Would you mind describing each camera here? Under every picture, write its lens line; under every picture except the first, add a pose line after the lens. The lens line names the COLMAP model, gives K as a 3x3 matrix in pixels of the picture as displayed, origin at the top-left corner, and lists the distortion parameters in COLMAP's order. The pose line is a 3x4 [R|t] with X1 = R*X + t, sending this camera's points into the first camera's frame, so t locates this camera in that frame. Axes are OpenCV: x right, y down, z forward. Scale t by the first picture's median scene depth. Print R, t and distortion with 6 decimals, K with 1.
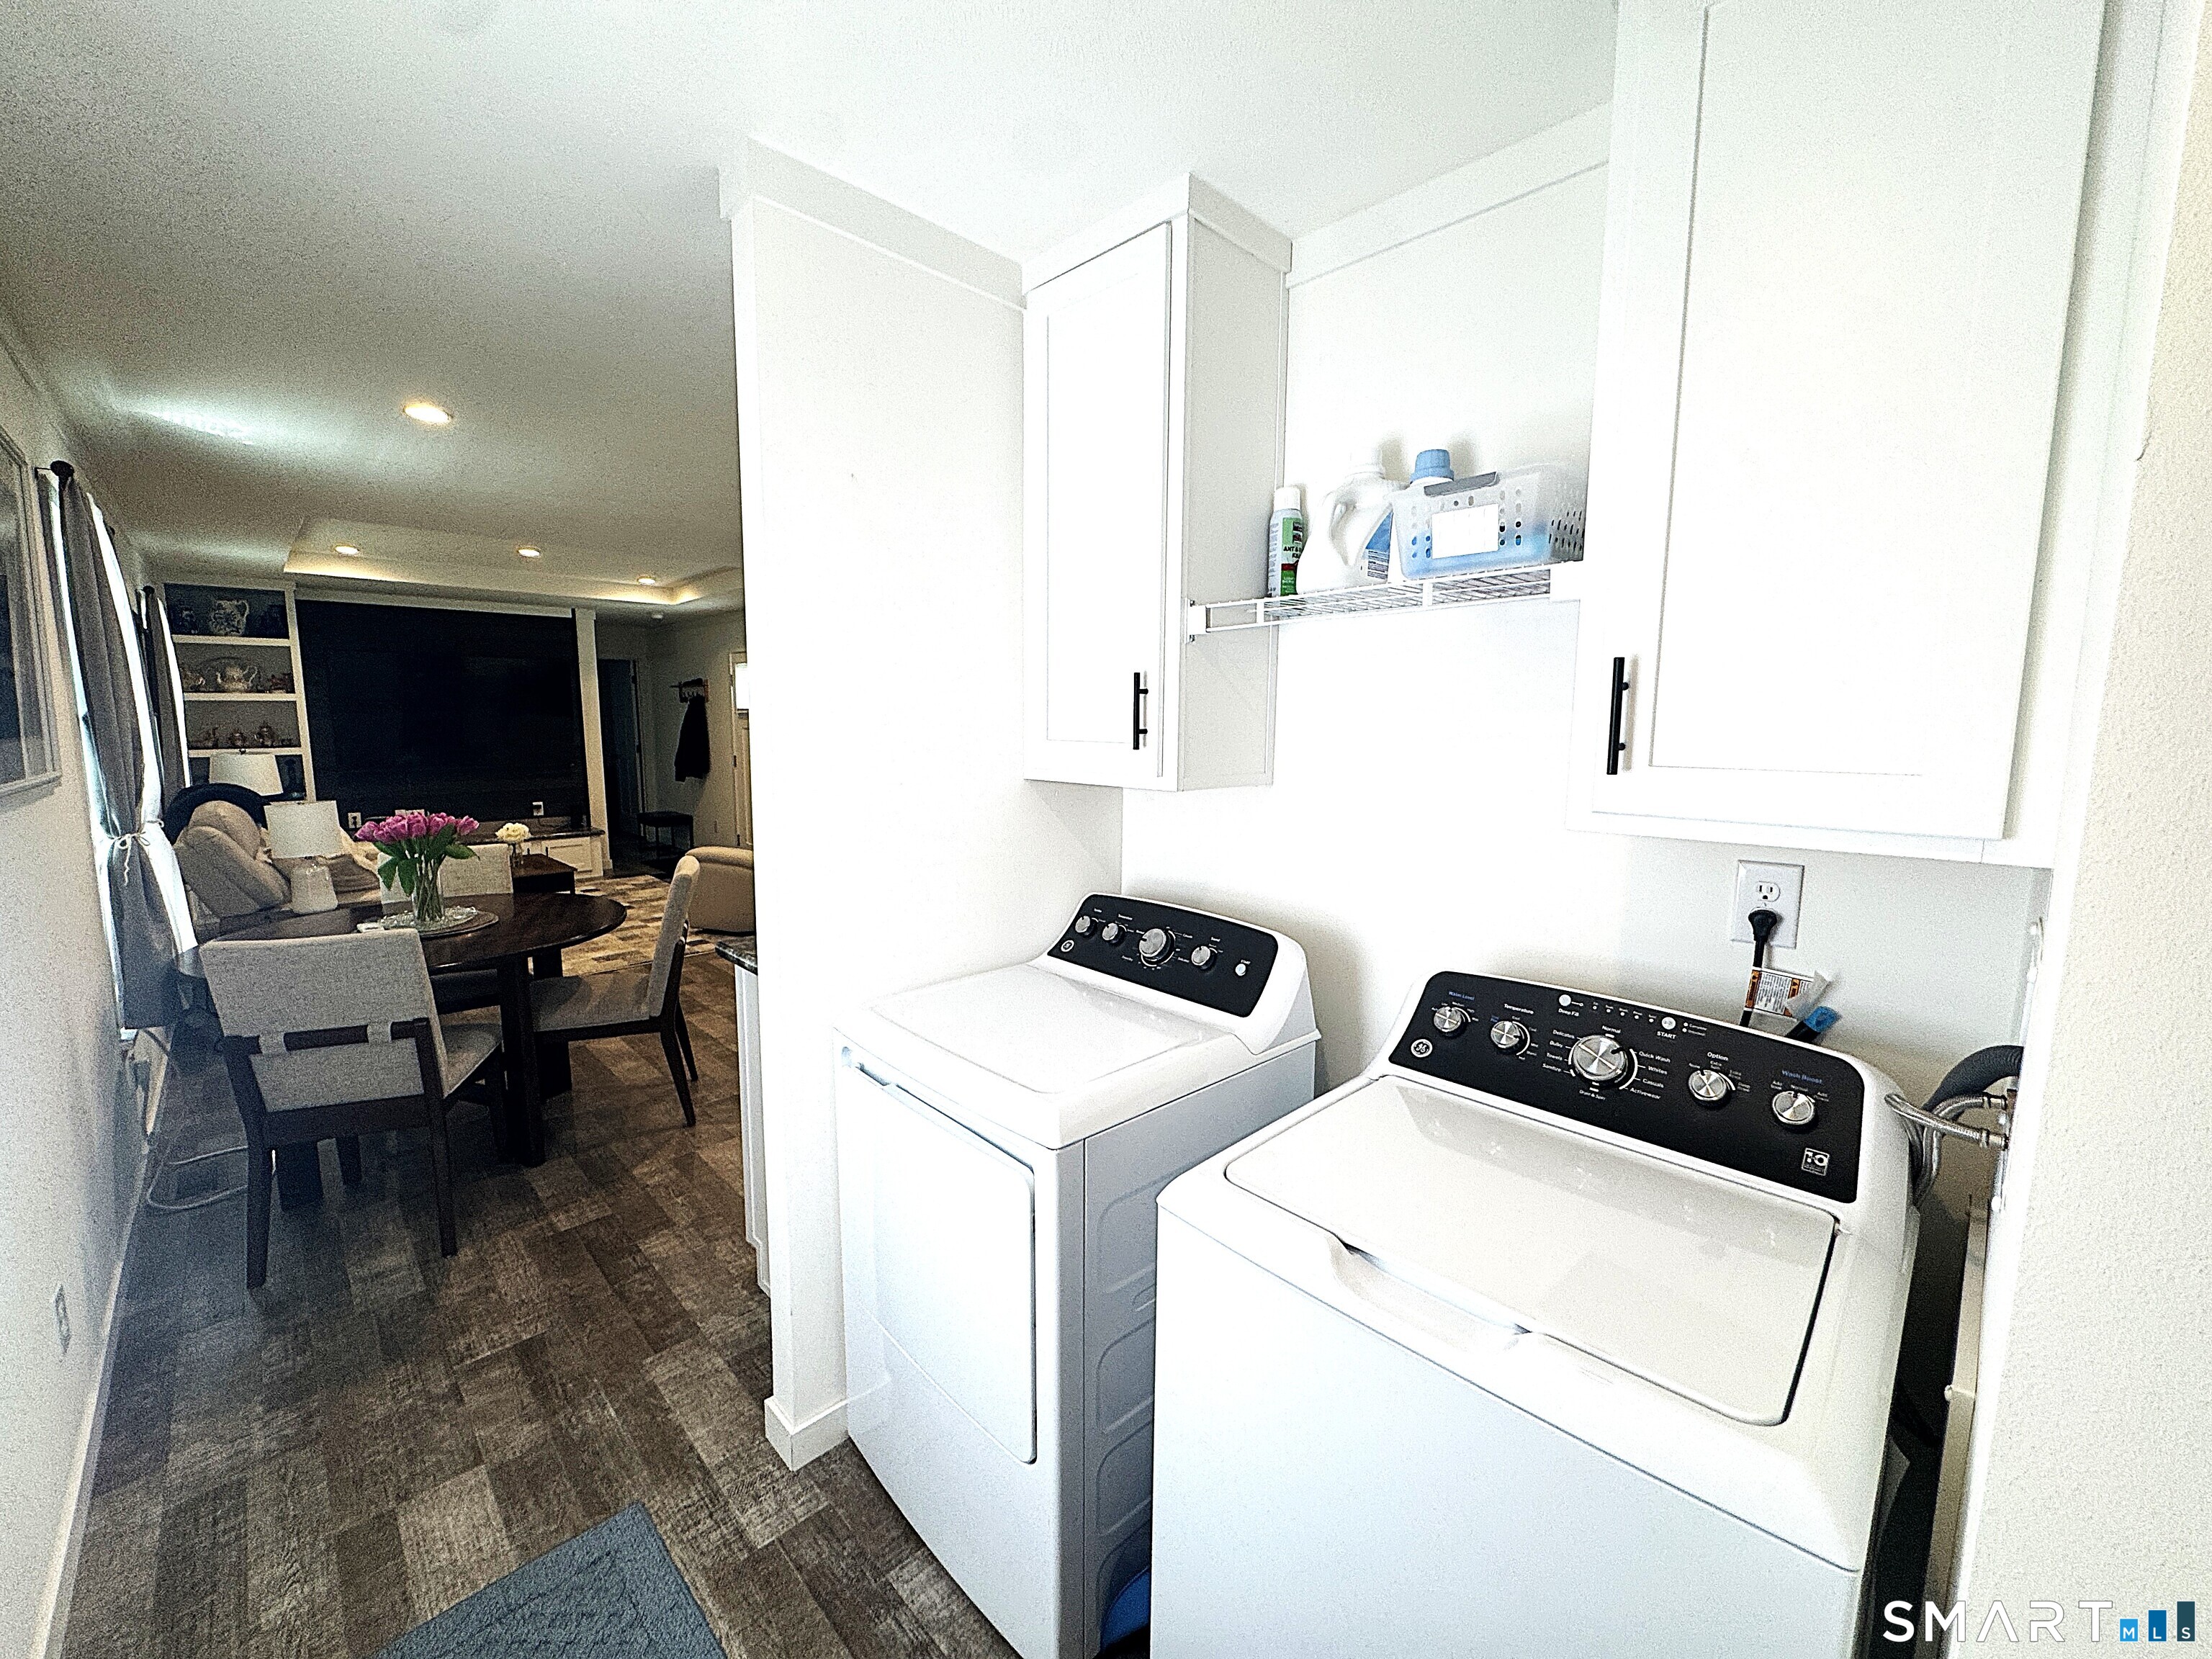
lens RADIAL K [[894.4, 0, 1107.9], [0, 894.4, 827.5], [0, 0, 1]] dist [-0.003187, 0.000879]
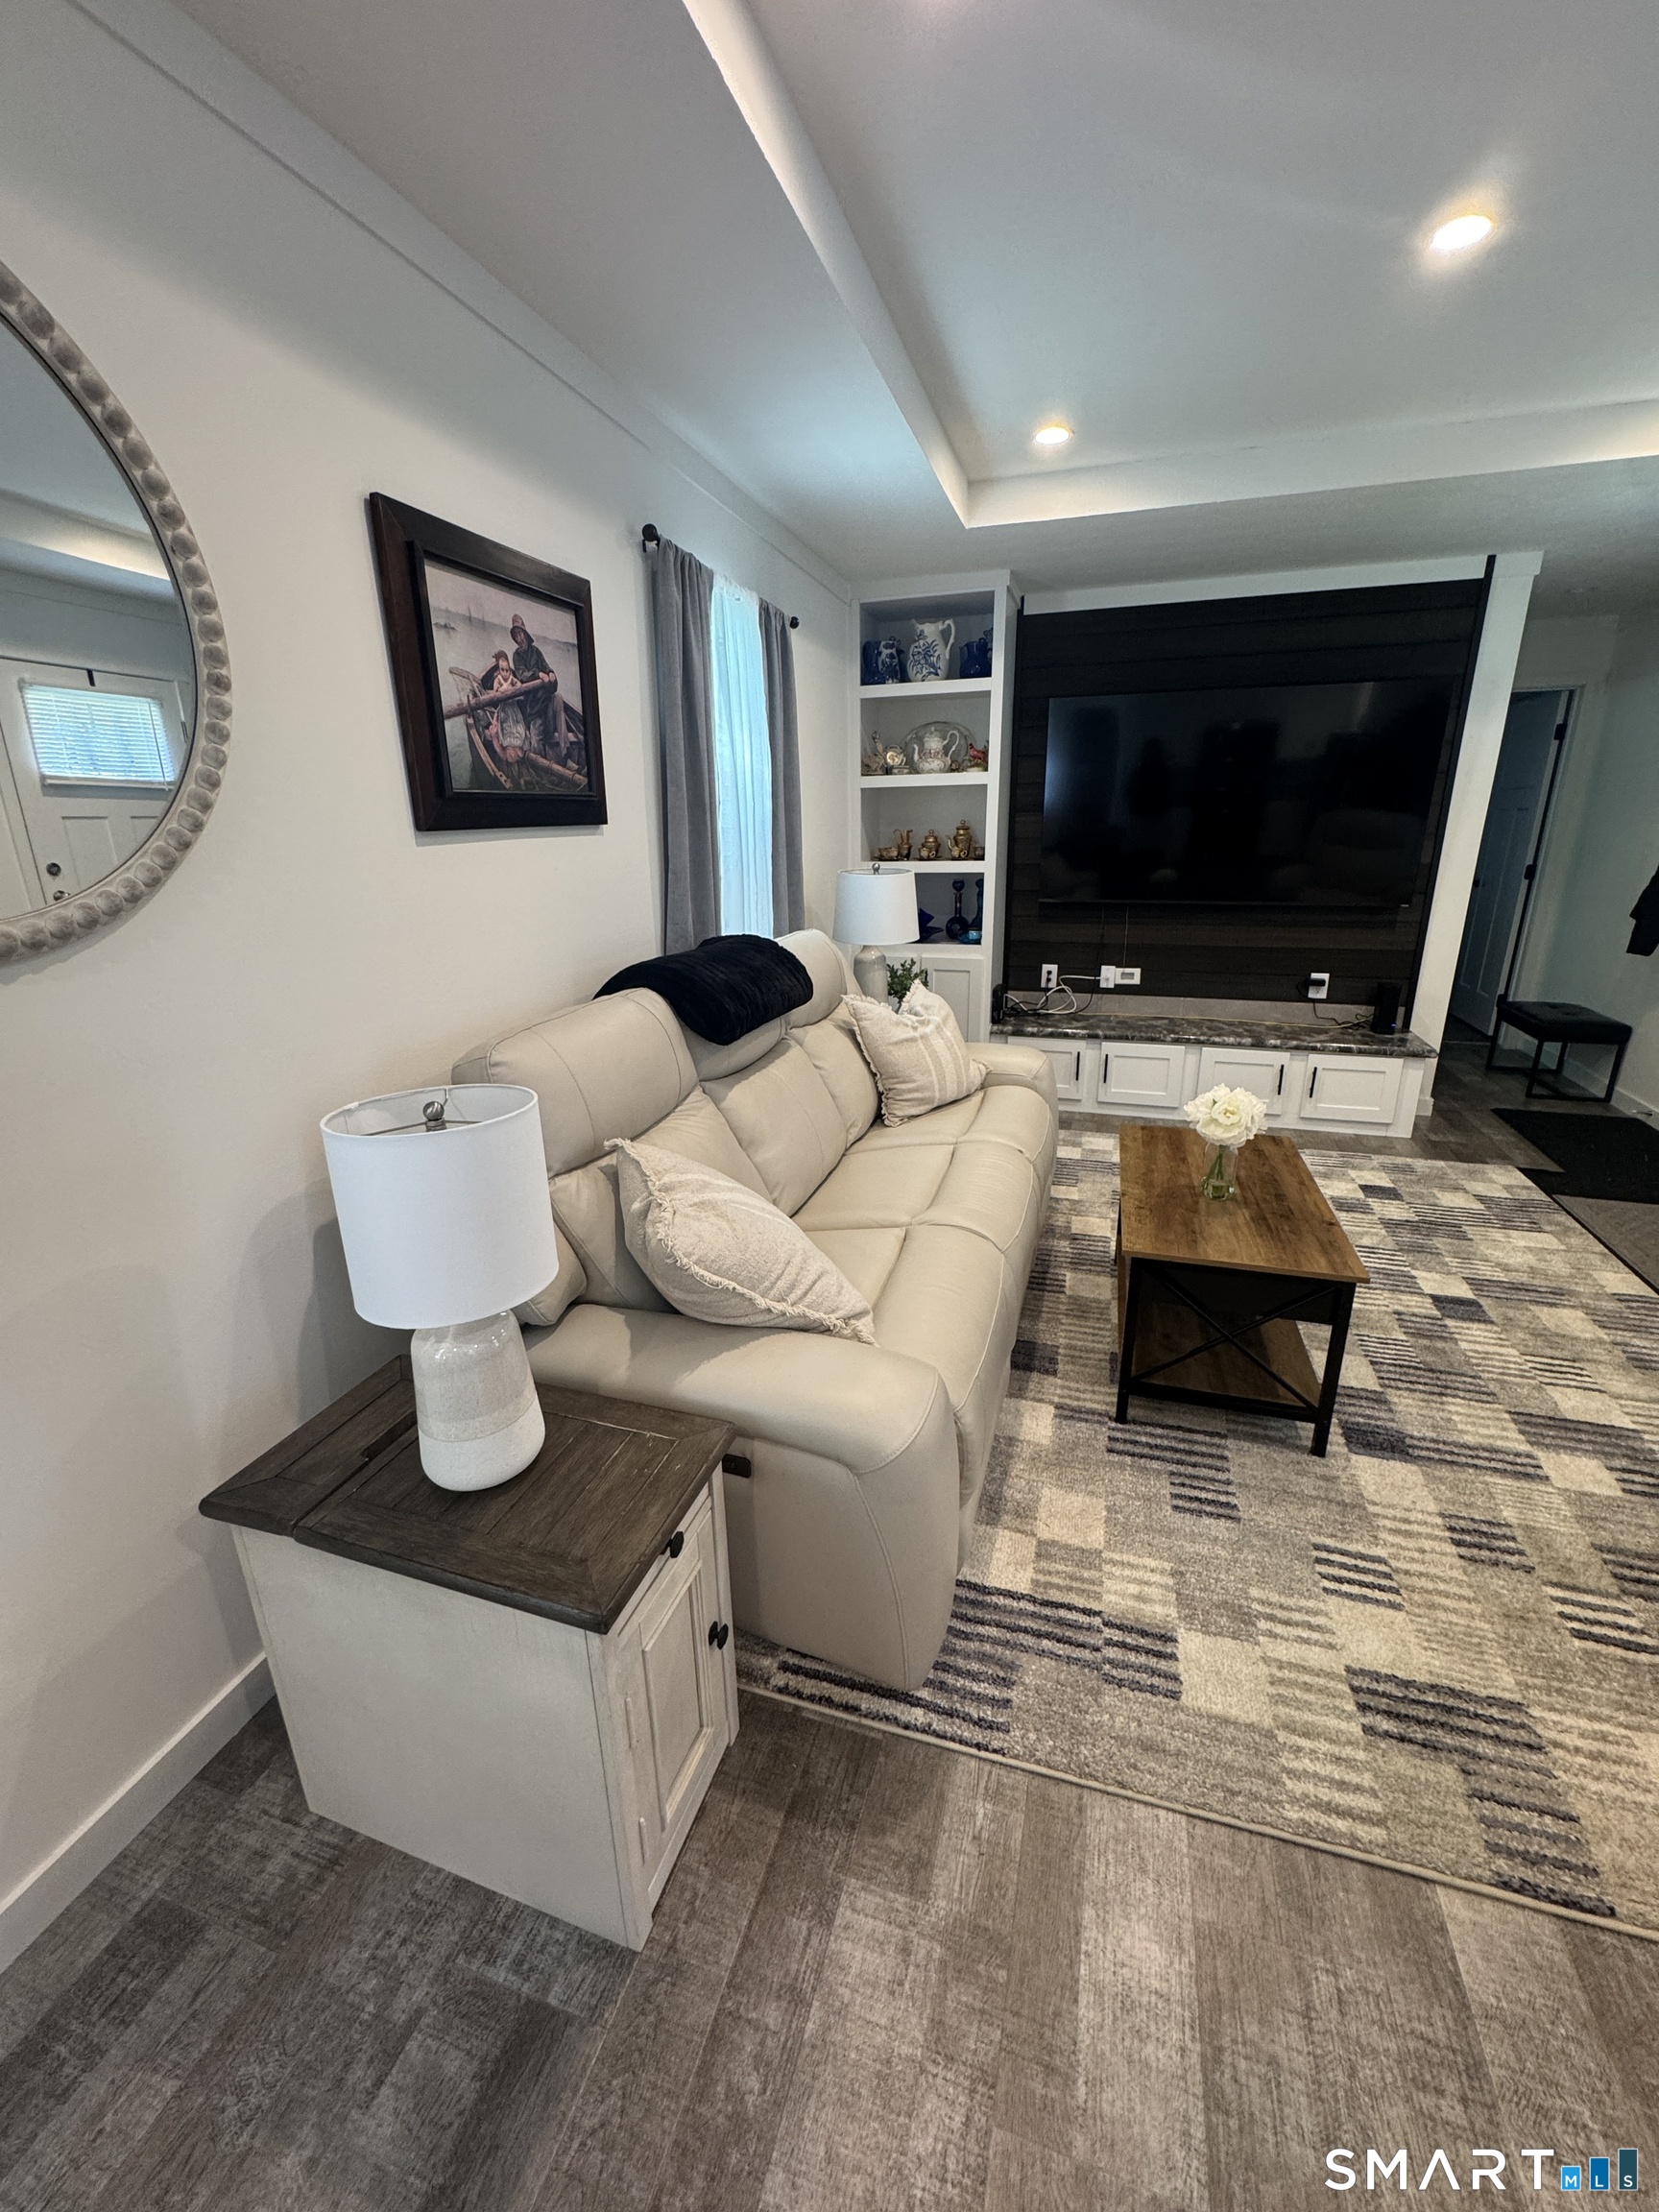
lens RADIAL K [[894.4, 0, 827.7], [0, 894.4, 1098.6], [0, 0, 1]] dist [-0.003187, 0.000879]
pose [[0.469576, 0.250481, -0.846615, -0.504386], [-0.099178, 0.967807, 0.231328, -0.083207], [0.877304, -0.024660, 0.479301, 0.797921]]
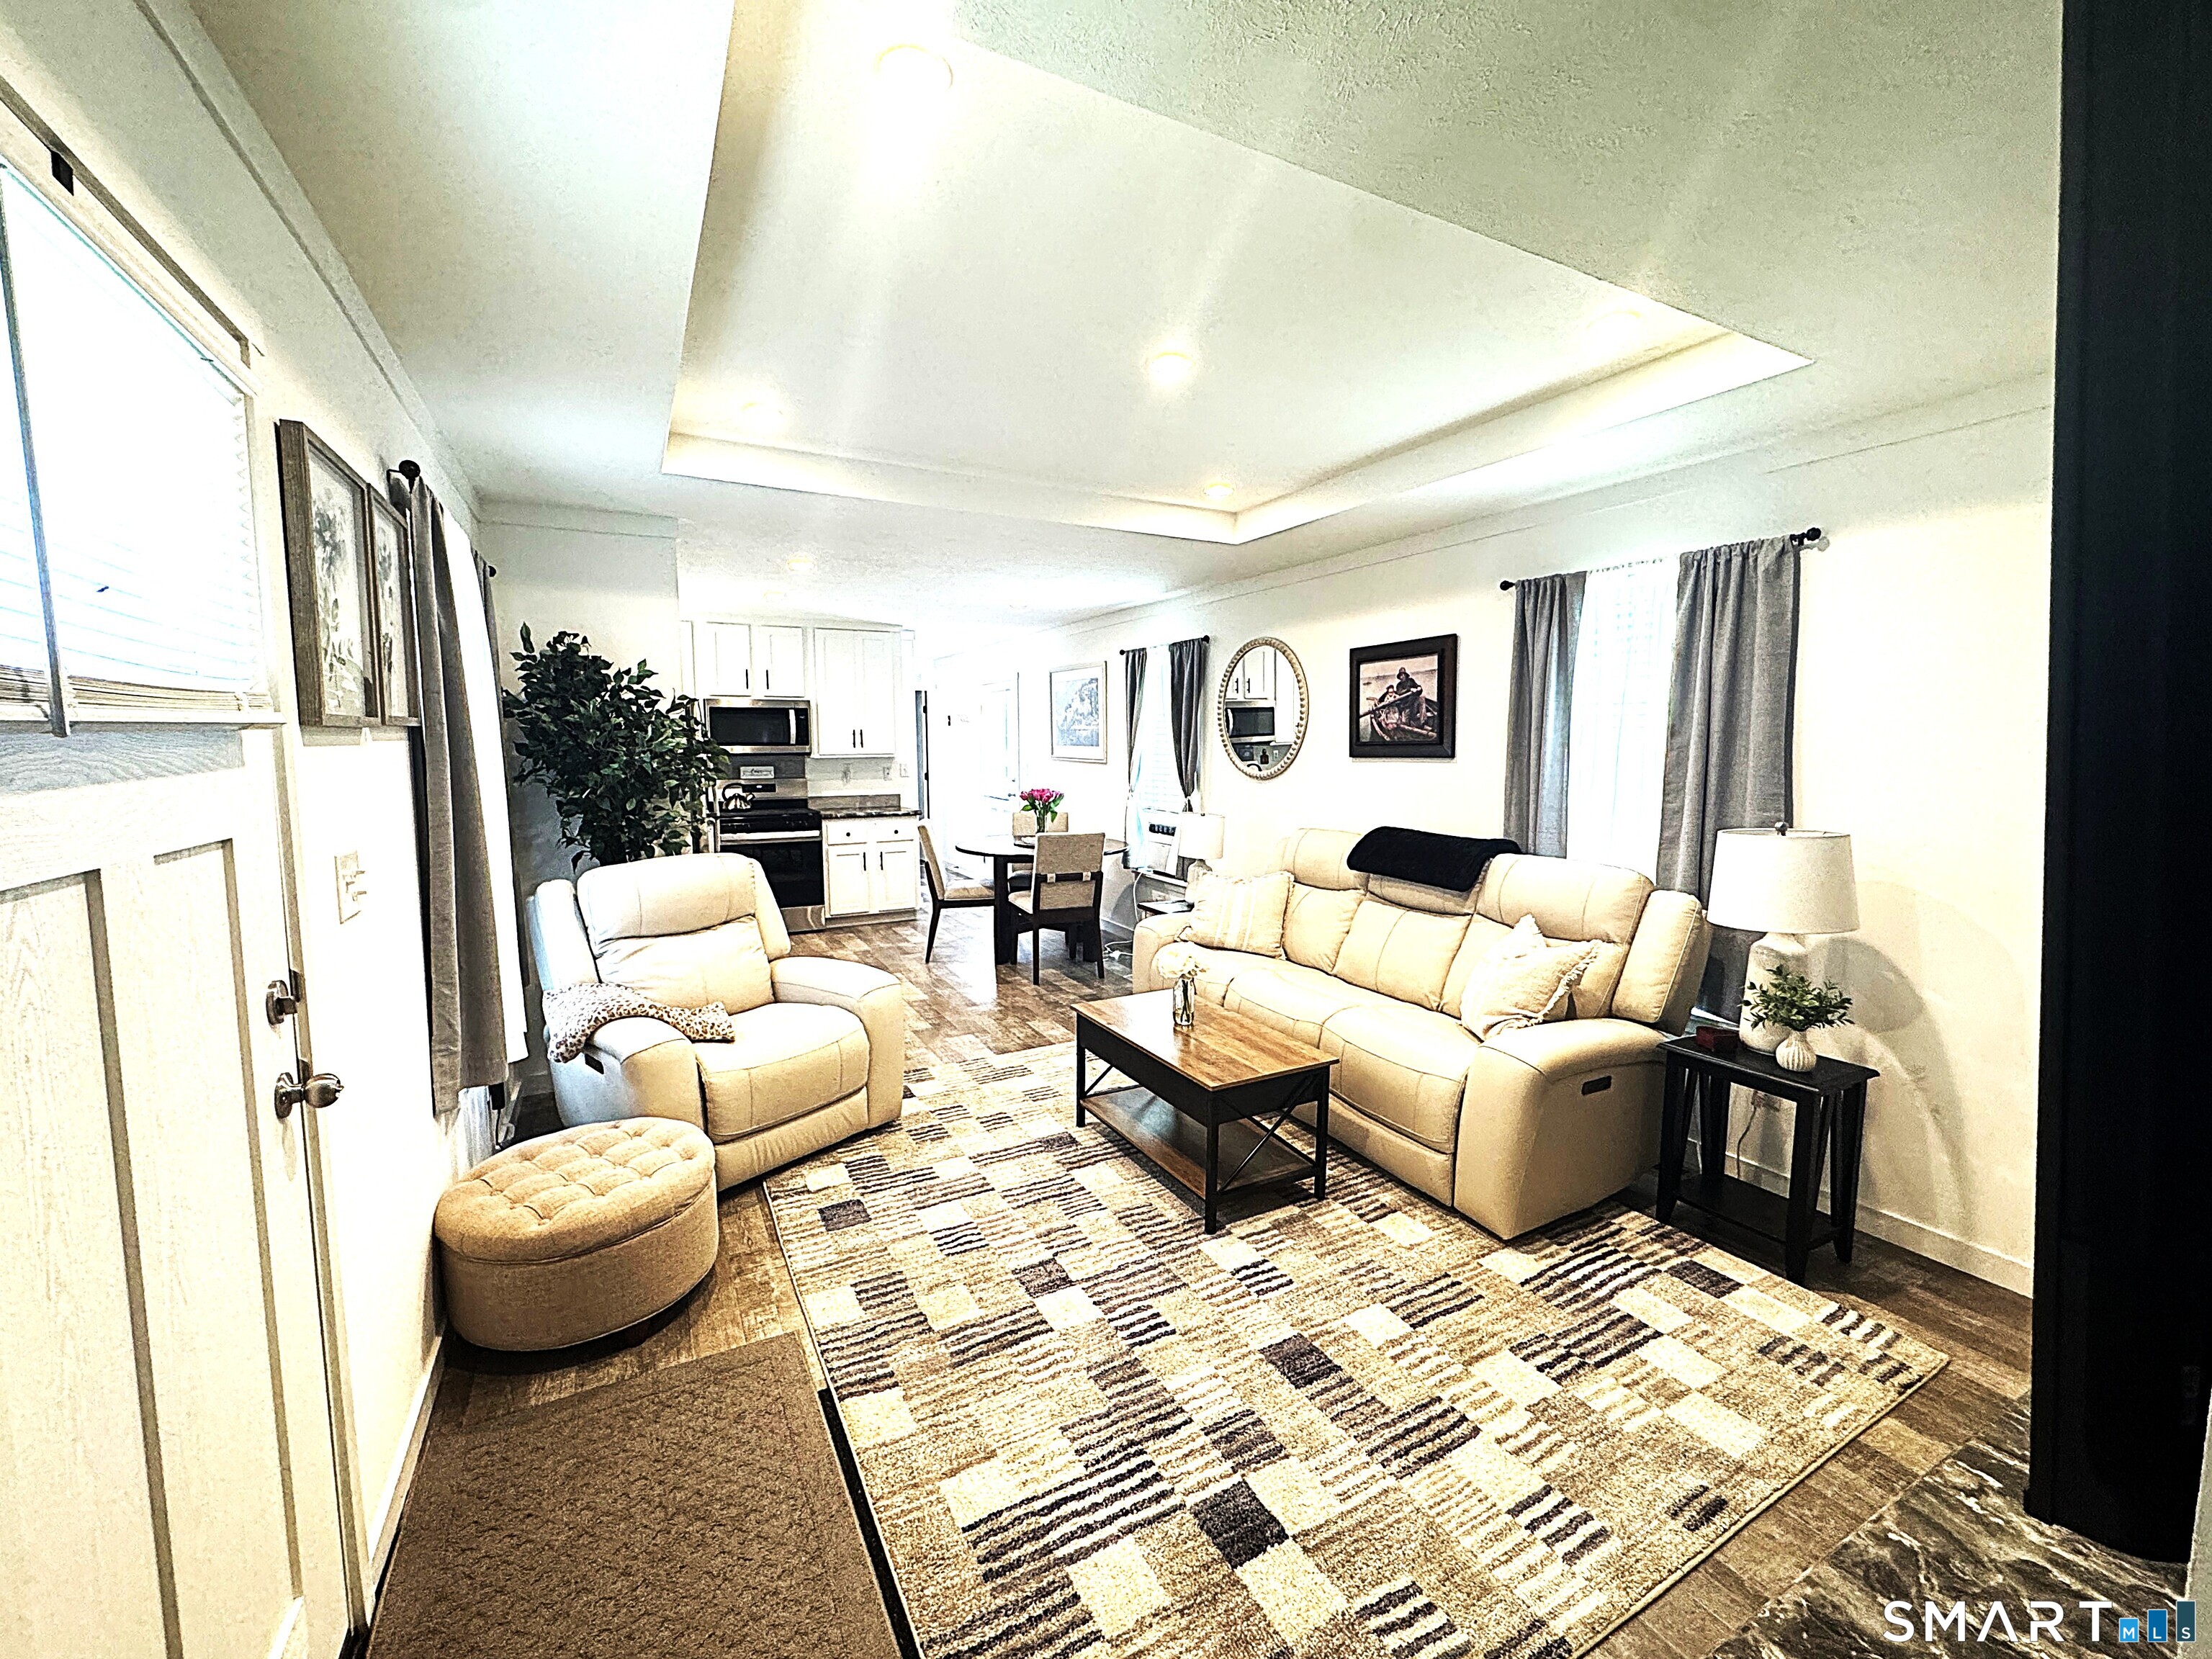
lens RADIAL K [[894.4, 0, 1110.9], [0, 894.4, 826.4], [0, 0, 1]] dist [-0.003187, 0.000879]
pose [[-0.961203, -0.031832, 0.273999, -0.915972], [0.029133, 0.976049, 0.215593, -0.227087], [-0.274299, 0.215211, -0.937254, 1.794617]]
